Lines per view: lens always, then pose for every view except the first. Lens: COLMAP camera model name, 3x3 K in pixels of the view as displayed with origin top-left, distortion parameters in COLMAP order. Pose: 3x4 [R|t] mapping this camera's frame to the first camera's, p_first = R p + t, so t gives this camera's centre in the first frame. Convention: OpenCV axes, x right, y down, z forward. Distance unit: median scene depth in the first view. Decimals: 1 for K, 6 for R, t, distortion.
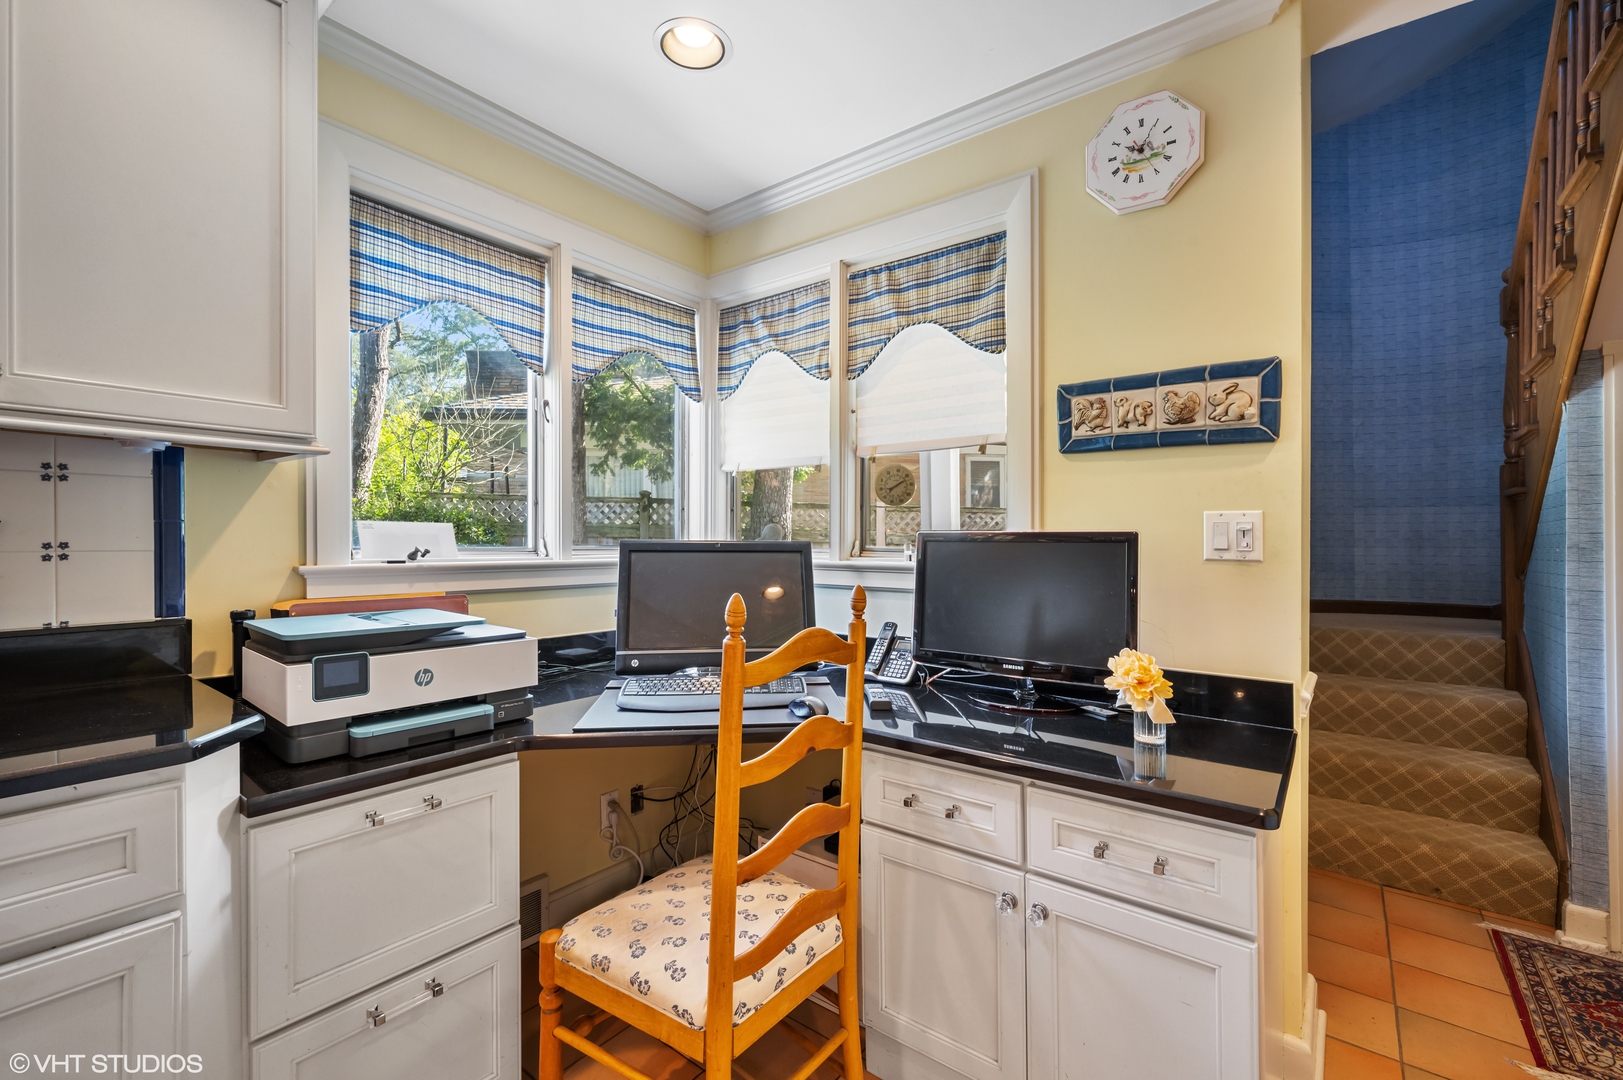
lens RADIAL K [[695.7, 0, 811.5], [0, 695.7, 540.0], [0, 0, 1]] dist [-0.000200, -0.000006]
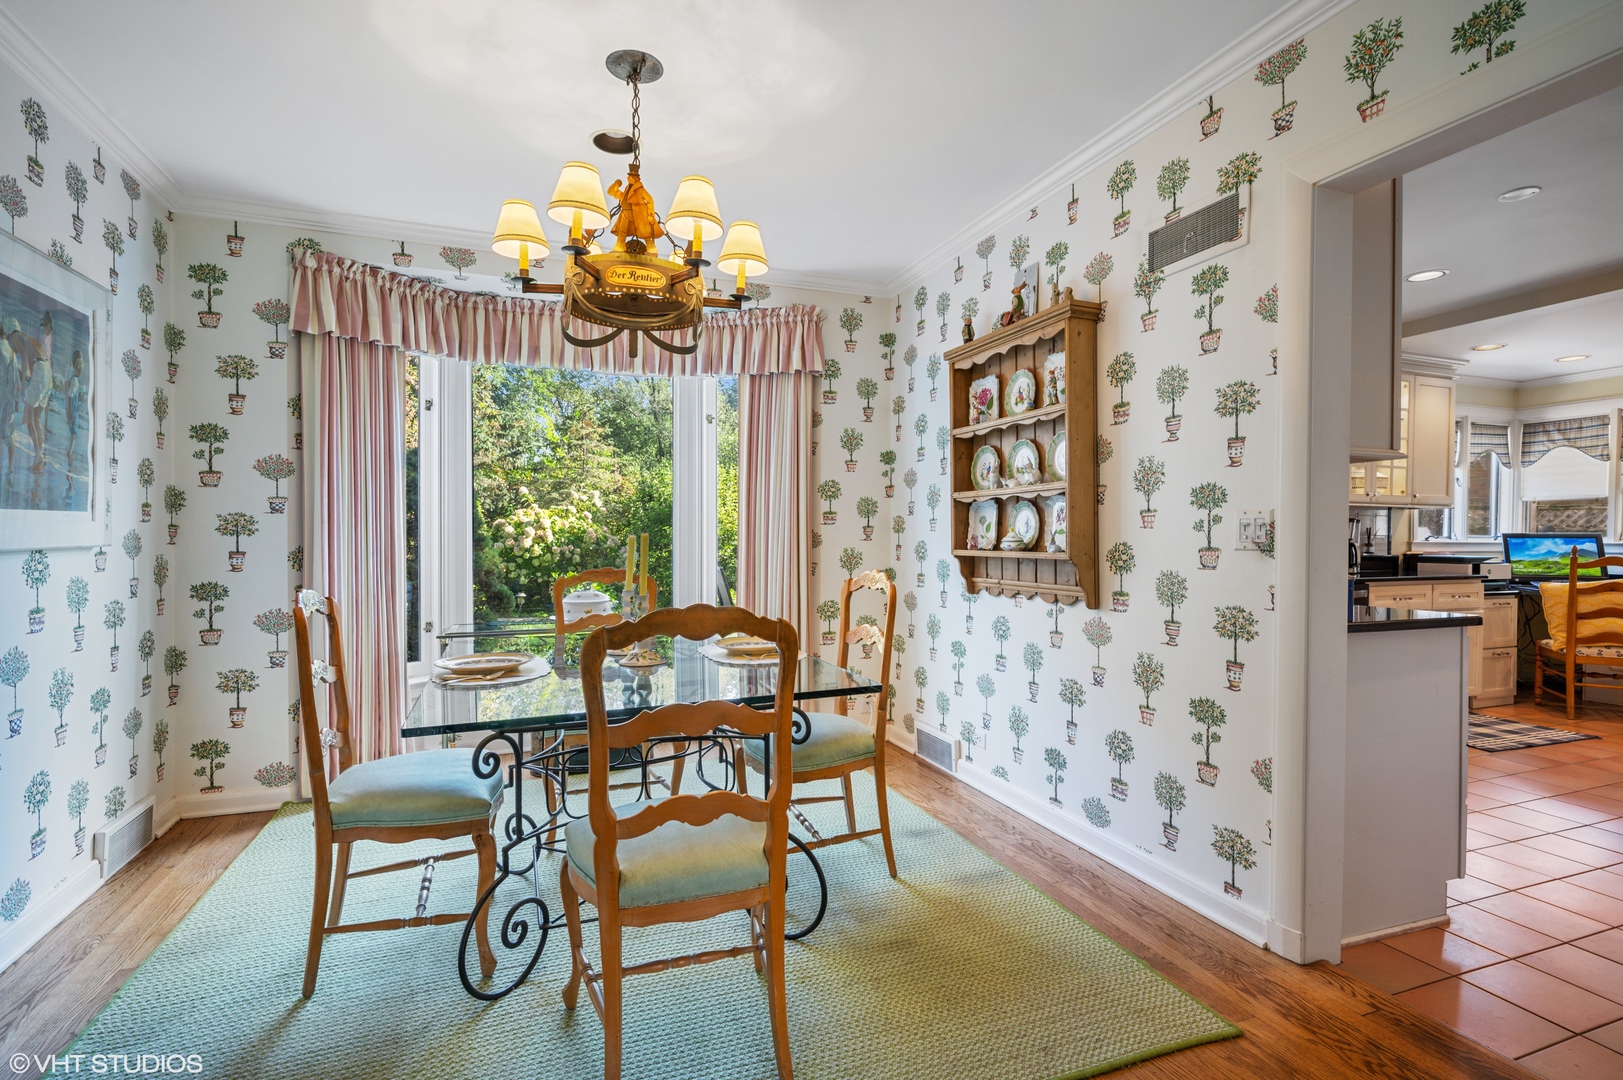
lens RADIAL K [[758.9, 0, 811.5], [0, 758.9, 540.0], [0, 0, 1]] dist [0.001348, 0.000417]
pose [[0.855859, 0.005937, -0.517175, -0.827357], [-0.002474, 0.999970, 0.007385, 0.008716], [0.517203, -0.005042, 0.855848, -2.208337]]
